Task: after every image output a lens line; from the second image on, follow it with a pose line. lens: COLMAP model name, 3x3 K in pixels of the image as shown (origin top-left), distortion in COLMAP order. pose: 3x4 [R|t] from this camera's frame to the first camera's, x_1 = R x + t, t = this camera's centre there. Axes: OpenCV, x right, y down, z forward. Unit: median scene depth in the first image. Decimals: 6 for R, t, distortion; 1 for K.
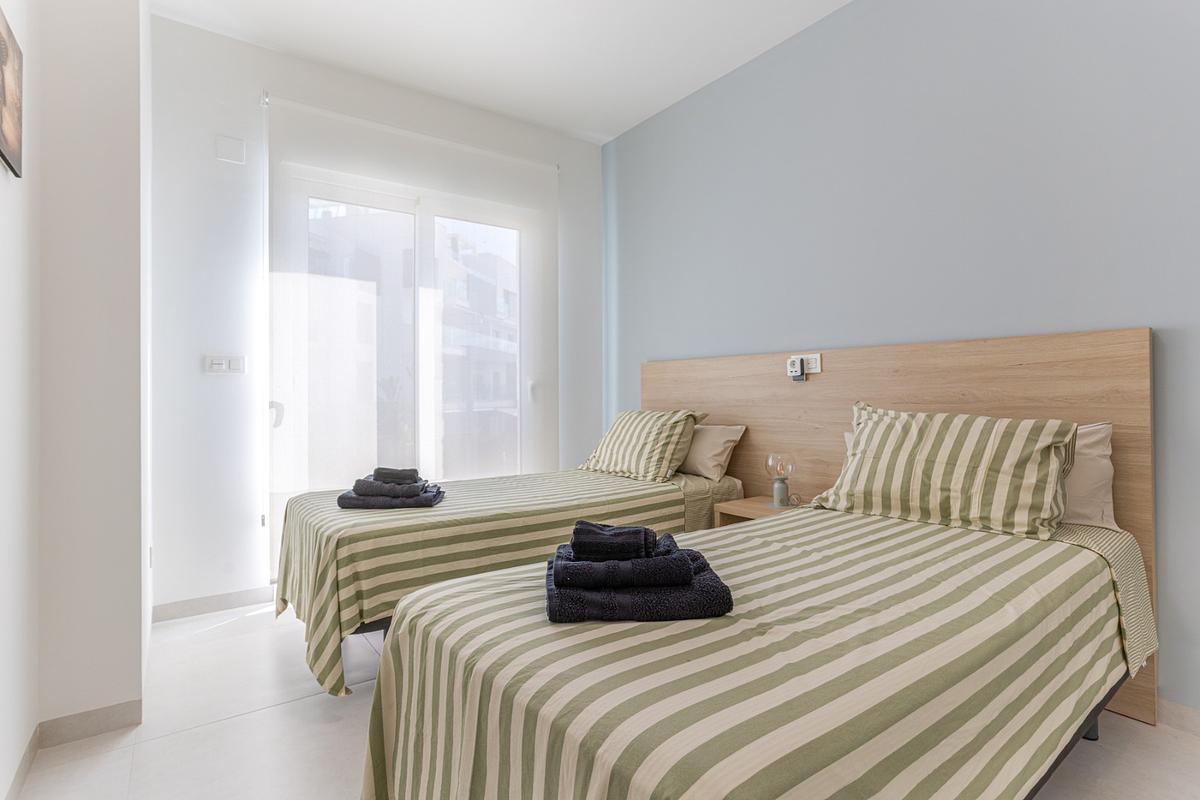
lens RADIAL K [[598.0, 0, 606.3], [0, 598.0, 386.9], [0, 0, 1]] dist [-0.037015, 0.024647]
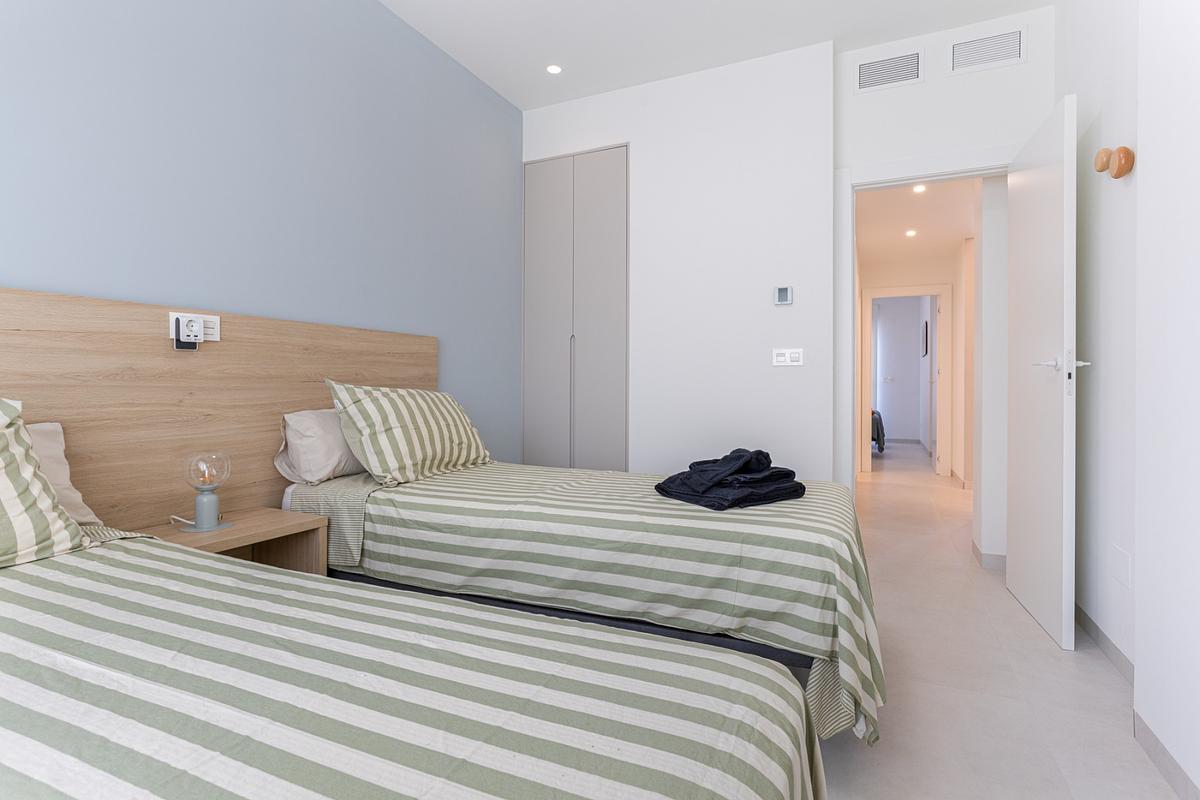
lens RADIAL K [[598.0, 0, 606.3], [0, 598.0, 386.9], [0, 0, 1]] dist [-0.037015, 0.024647]
pose [[-0.459540, -0.008793, 0.888113, -0.606523], [-0.028545, 0.999581, -0.004874, 0.026405], [-0.887698, -0.027591, -0.459598, 1.003025]]
